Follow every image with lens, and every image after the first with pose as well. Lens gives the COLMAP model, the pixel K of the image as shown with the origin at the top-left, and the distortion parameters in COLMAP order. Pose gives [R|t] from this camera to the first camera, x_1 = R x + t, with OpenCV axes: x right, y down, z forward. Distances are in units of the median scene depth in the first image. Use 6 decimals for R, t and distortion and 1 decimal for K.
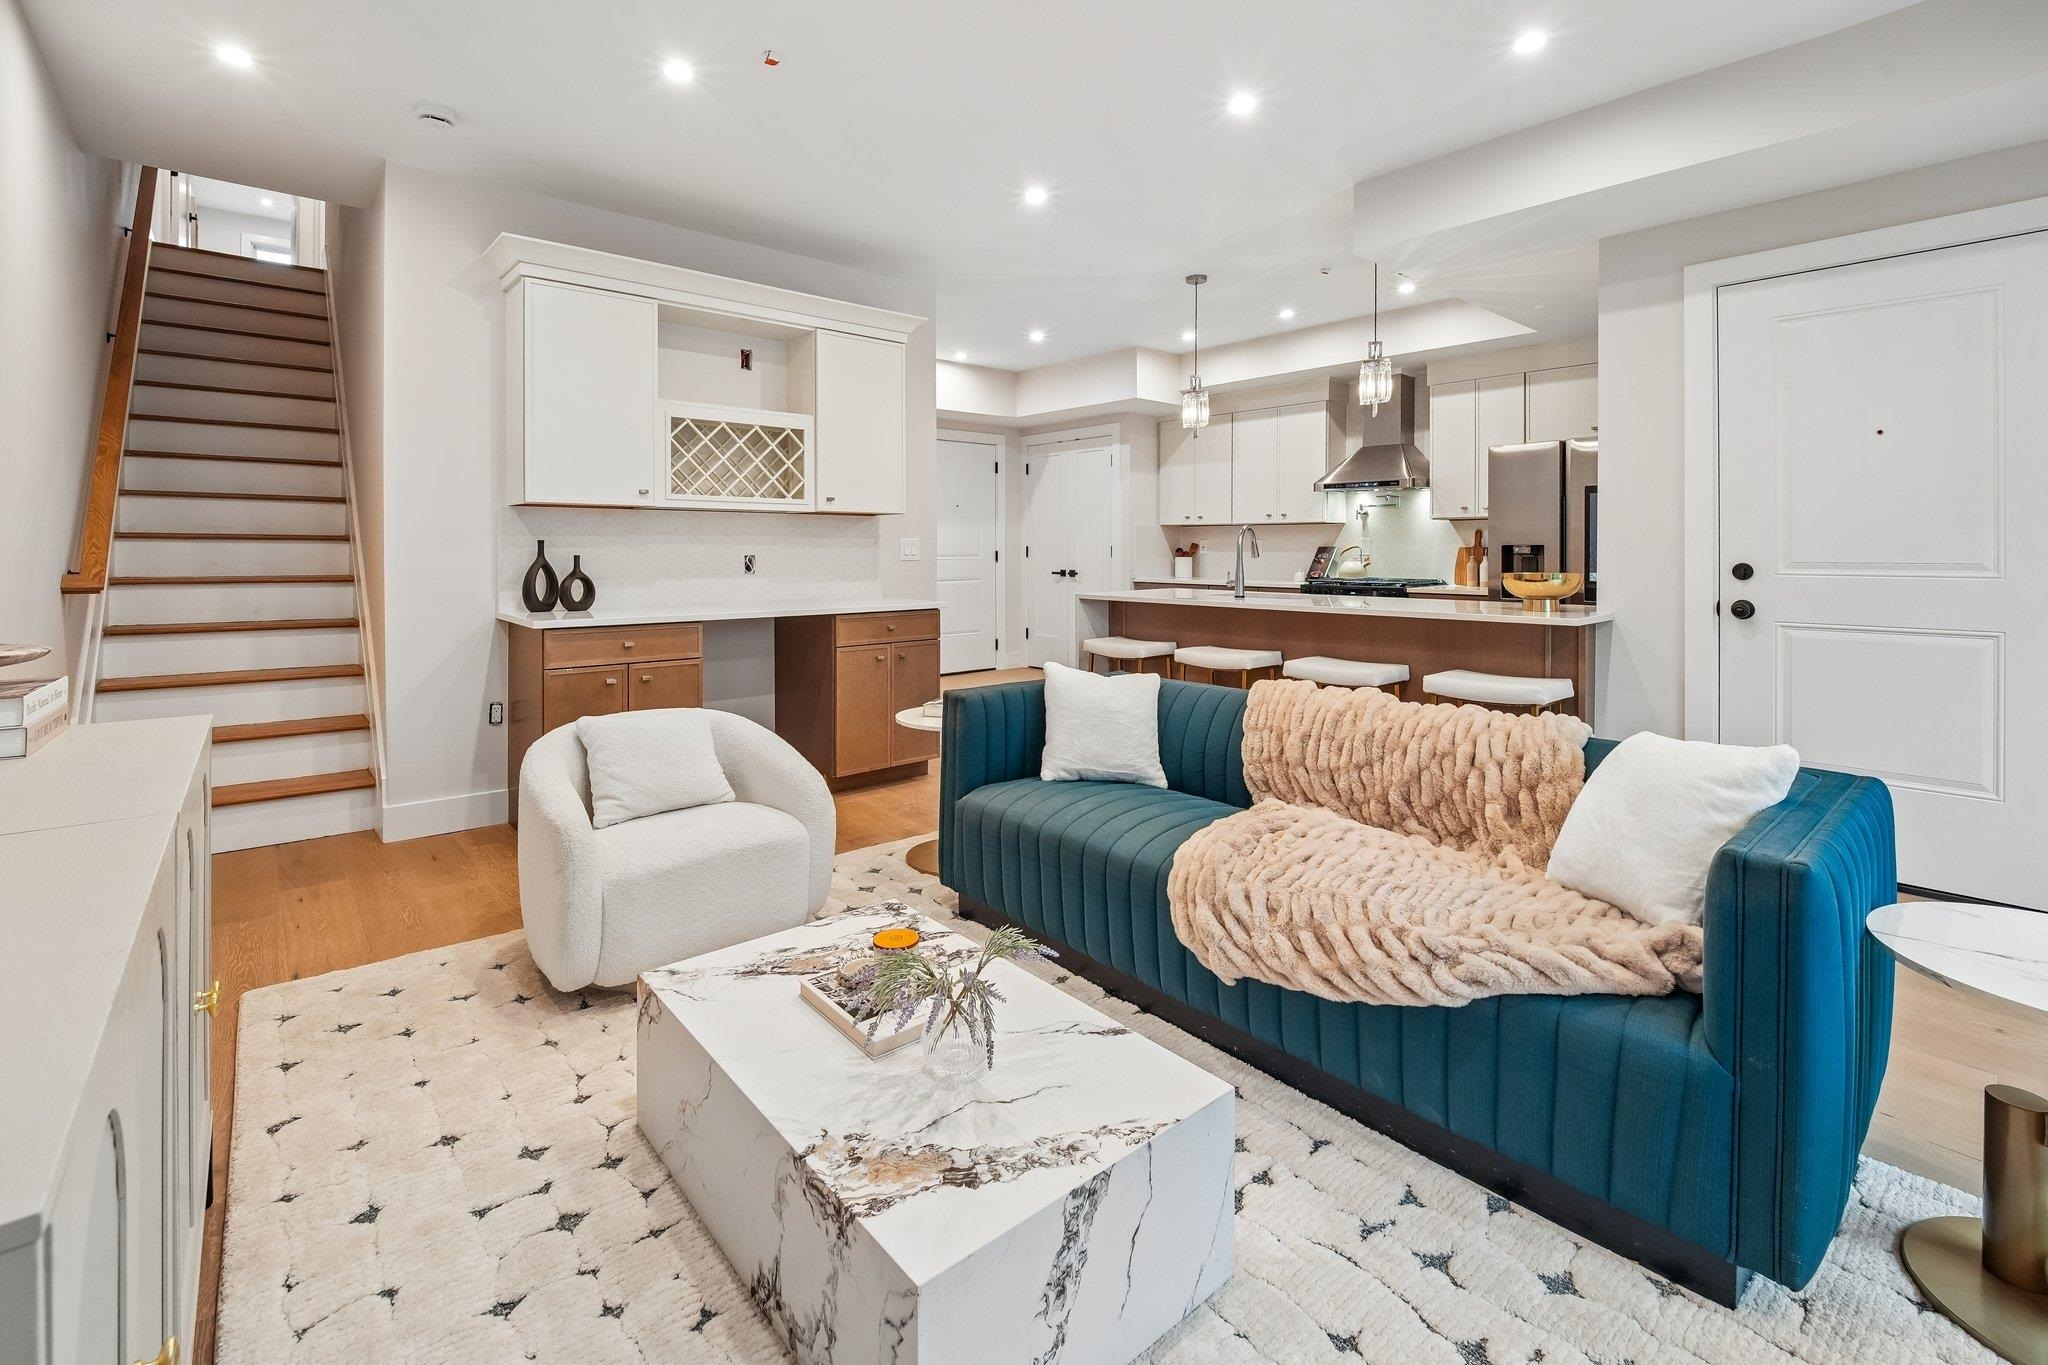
lens RADIAL K [[916.3, 0, 1027.3], [0, 916.3, 548.8], [0, 0, 1]] dist [-0.003545, -0.001045]
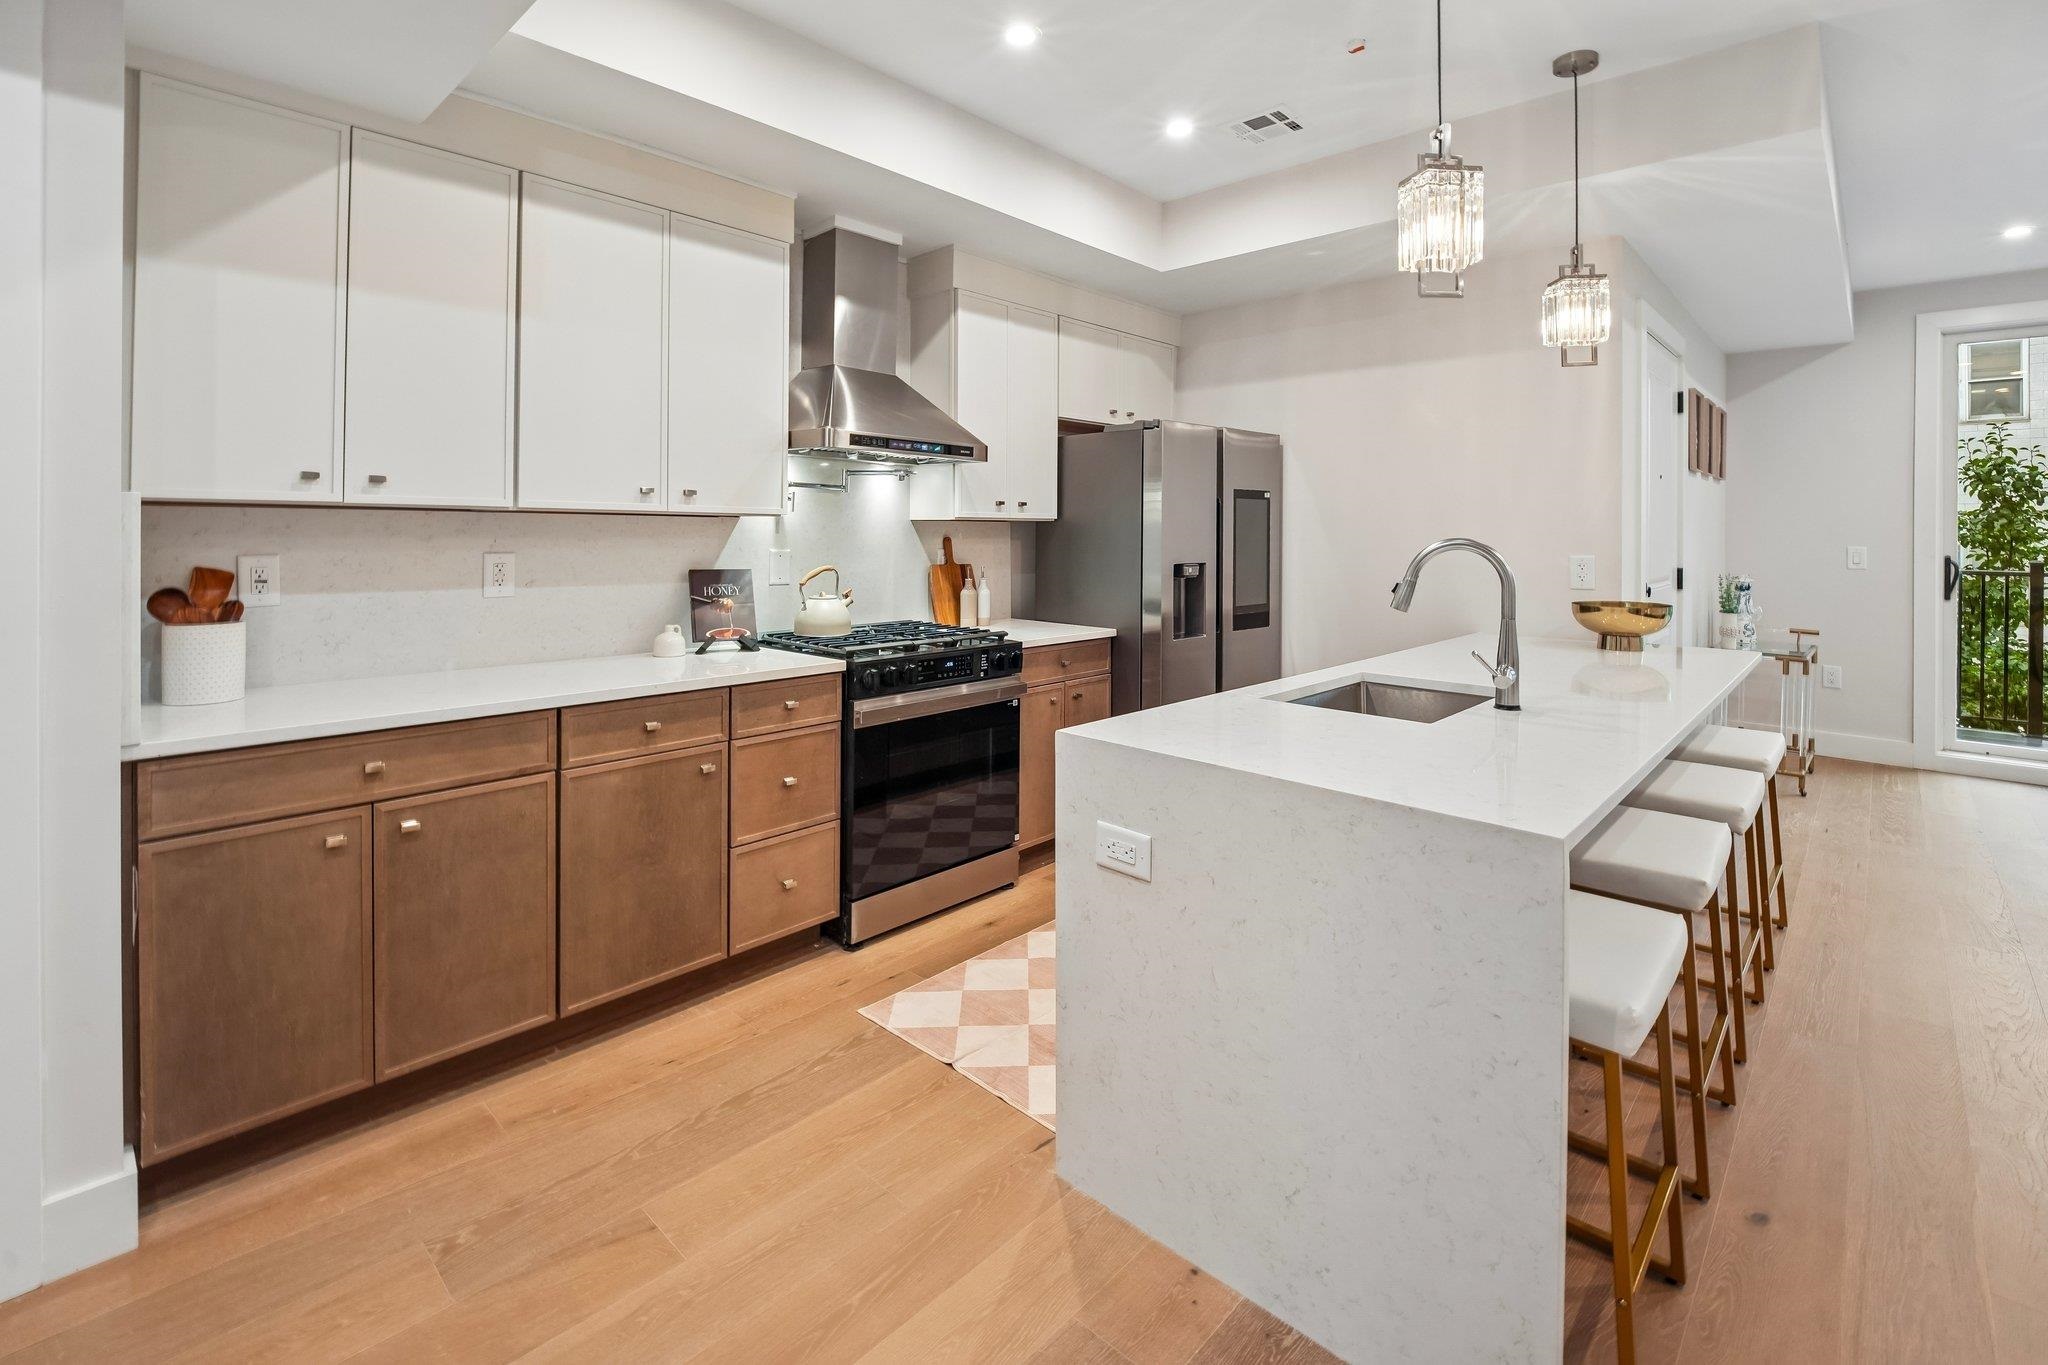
lens RADIAL K [[900.8, 0, 996.6], [0, 900.8, 529.0], [0, 0, 1]] dist [0.002588, -0.007755]
pose [[-0.075688, 0.006735, 0.997109, -0.164096], [-0.003335, 0.999970, -0.007008, -0.026853], [-0.997126, -0.003856, -0.075663, 1.259163]]
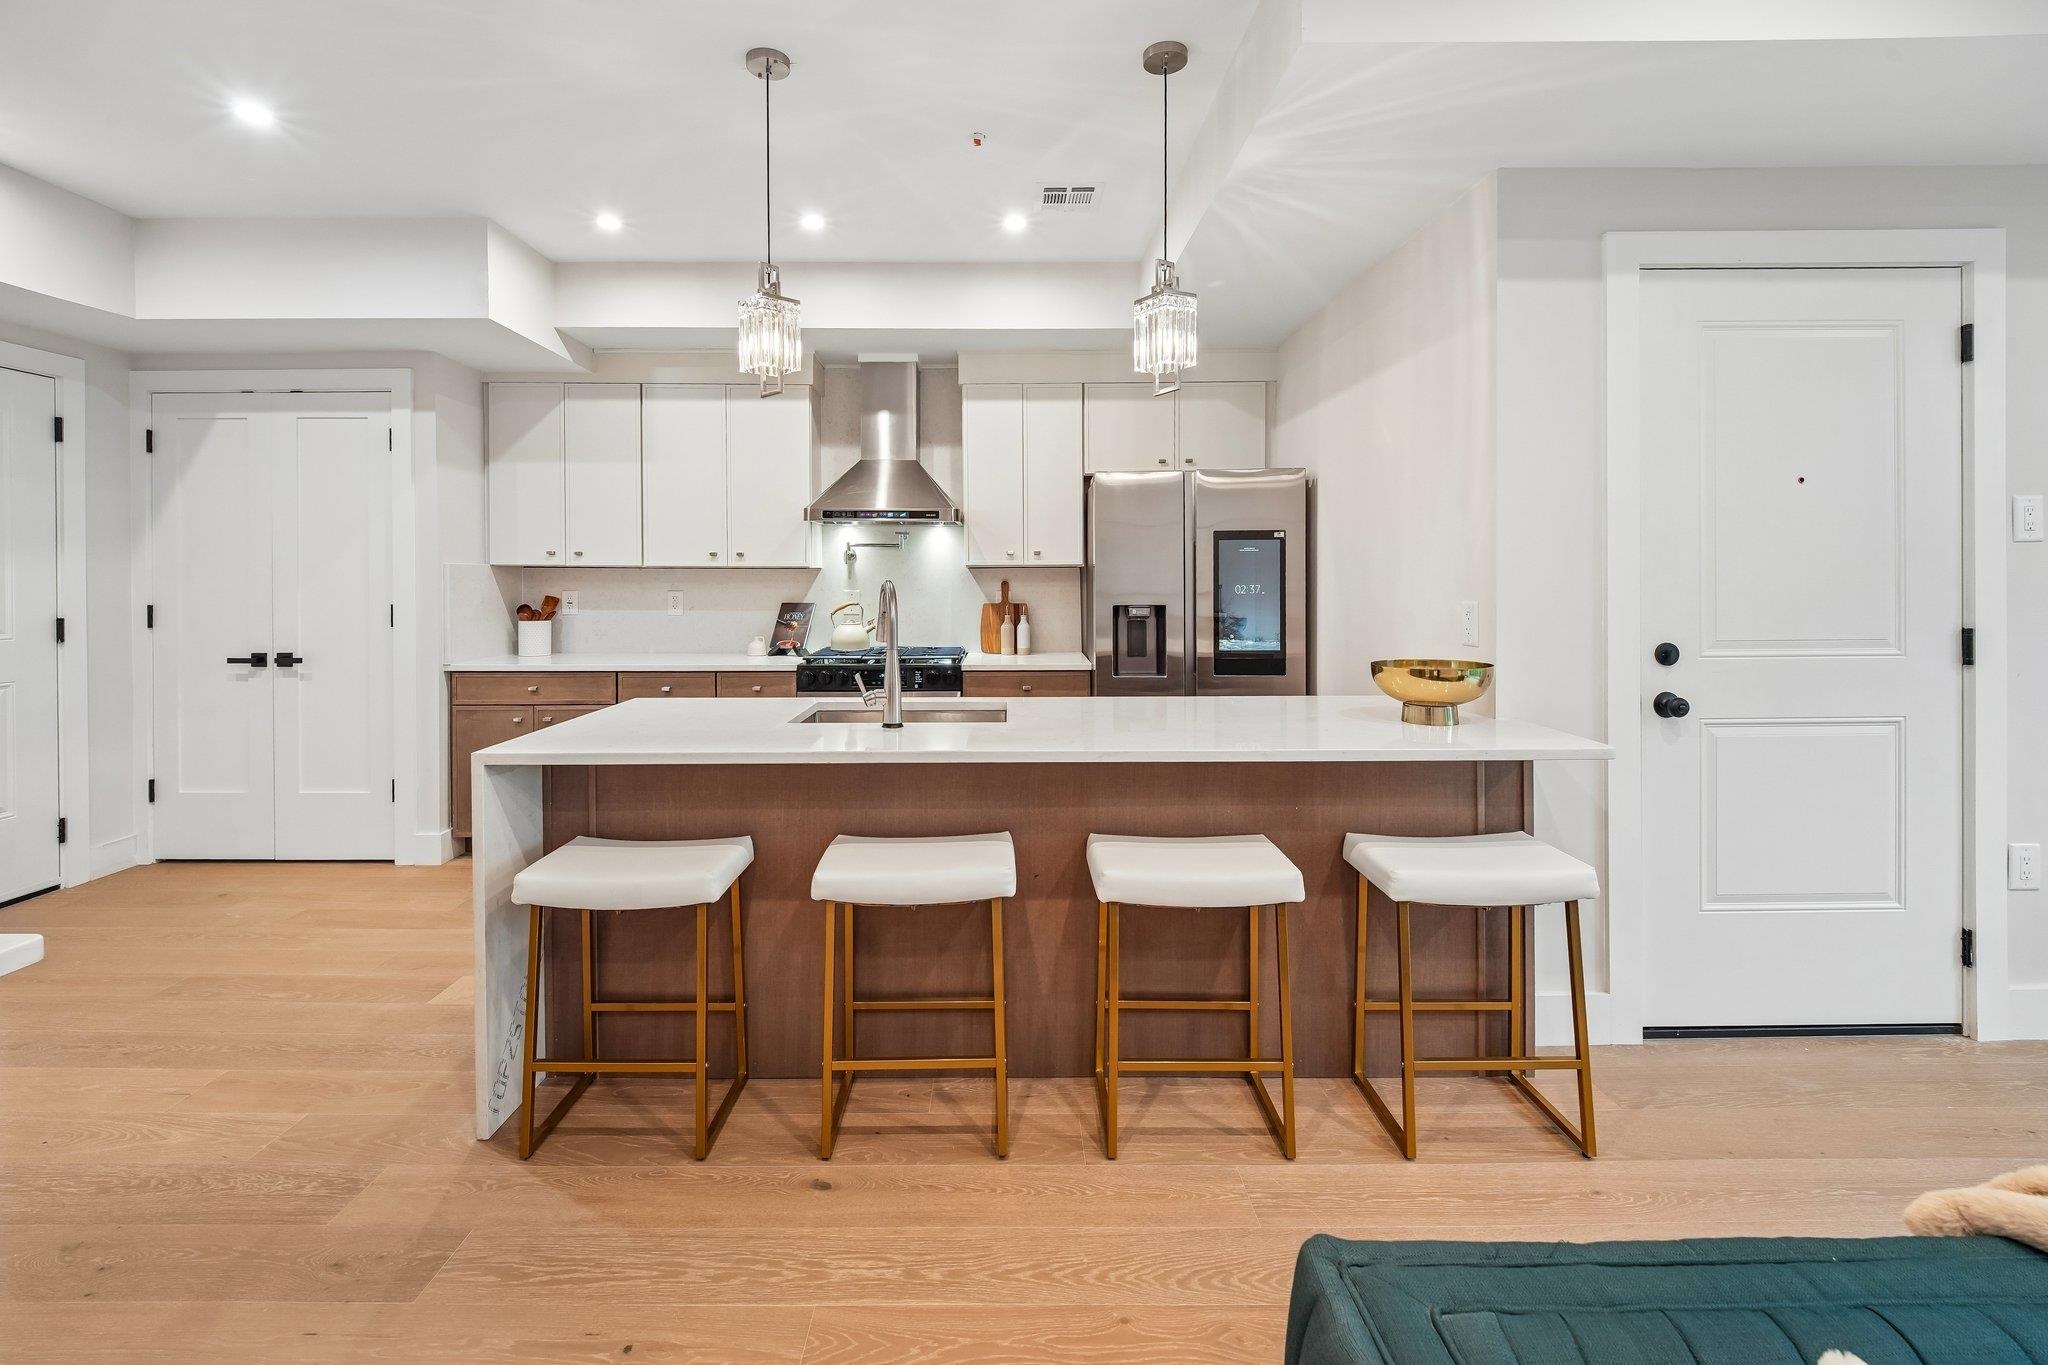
lens RADIAL K [[864.4, 0, 1004.8], [0, 864.4, 584.2], [0, 0, 1]] dist [0.000938, -0.007943]
pose [[0.656424, -0.001400, 0.754391, -0.076166], [0.001082, 0.999999, 0.000914, -0.023004], [-0.754391, 0.000217, 0.656425, 0.651850]]
